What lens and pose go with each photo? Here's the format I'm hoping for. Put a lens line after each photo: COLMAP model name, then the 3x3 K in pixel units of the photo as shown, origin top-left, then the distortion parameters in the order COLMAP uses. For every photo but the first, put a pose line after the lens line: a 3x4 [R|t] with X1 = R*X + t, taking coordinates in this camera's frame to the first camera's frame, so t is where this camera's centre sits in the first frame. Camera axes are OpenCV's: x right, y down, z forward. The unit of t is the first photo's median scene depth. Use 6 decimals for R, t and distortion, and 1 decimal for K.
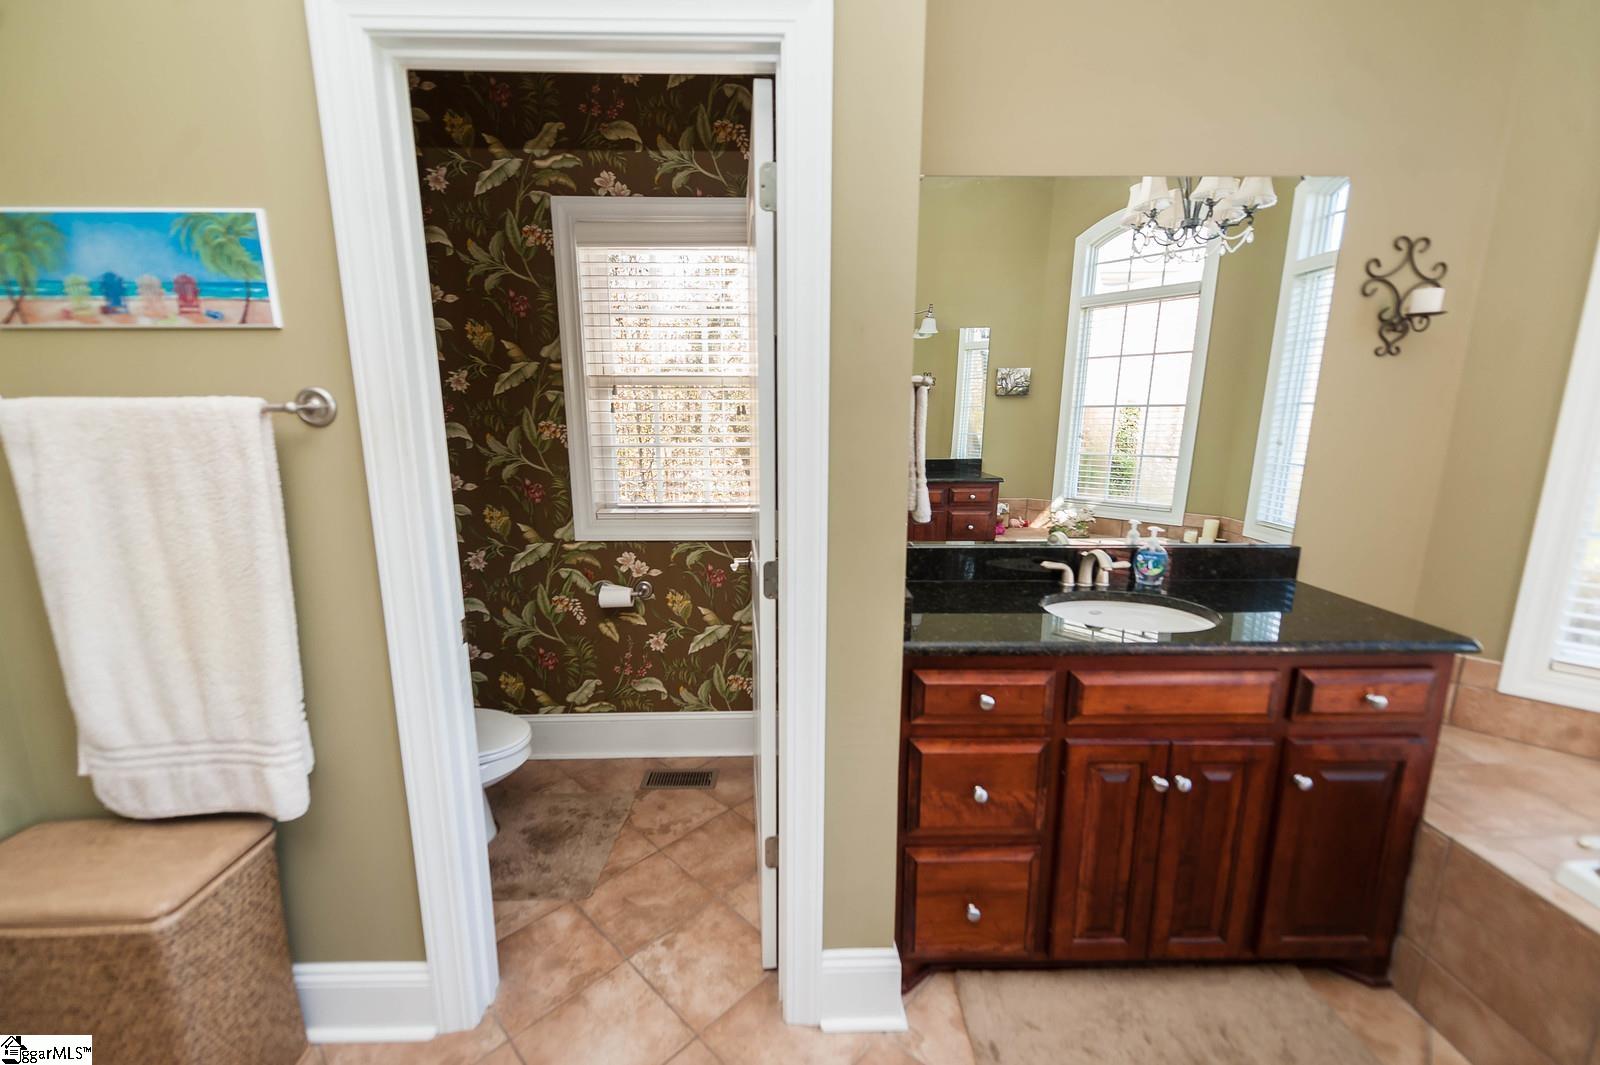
lens RADIAL K [[651.0, 0, 790.9], [0, 651.0, 534.9], [0, 0, 1]] dist [0.008951, -0.003141]
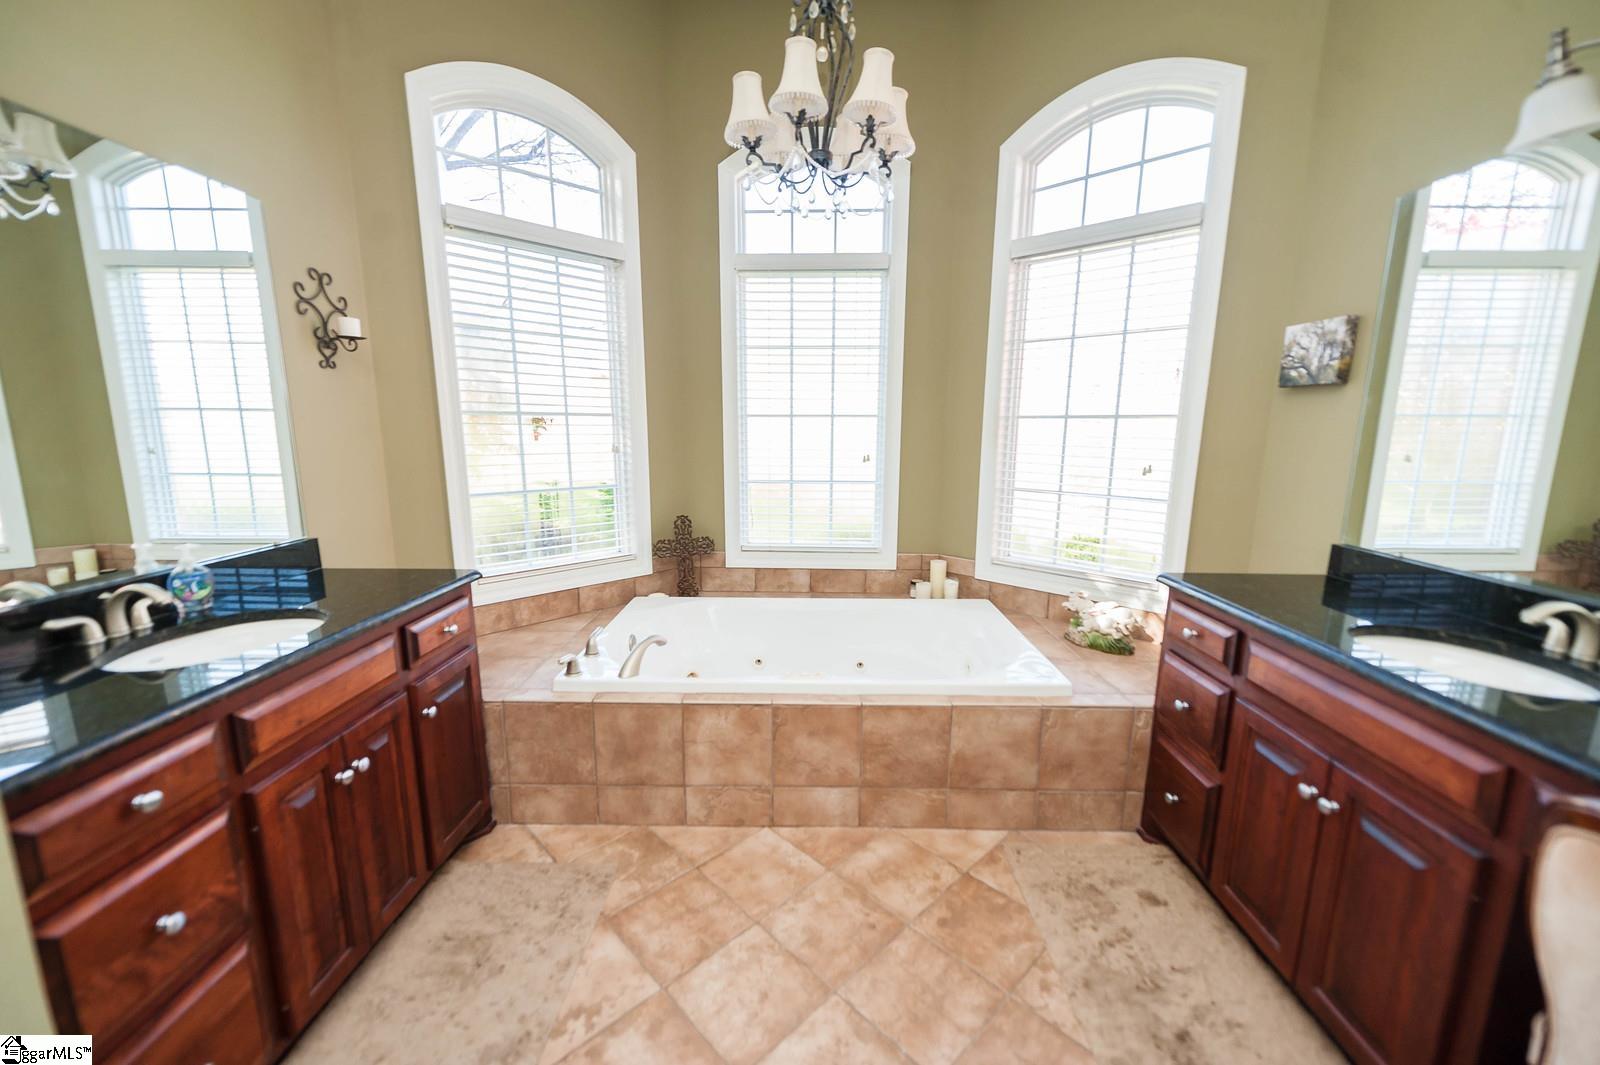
lens RADIAL K [[651.0, 0, 796.5], [0, 651.0, 545.1], [0, 0, 1]] dist [0.008951, -0.003141]
pose [[0.021110, -0.181945, 0.983082, -0.338743], [0.185411, 0.966957, 0.174979, -0.015754], [-0.982434, 0.178581, 0.054147, 0.180581]]
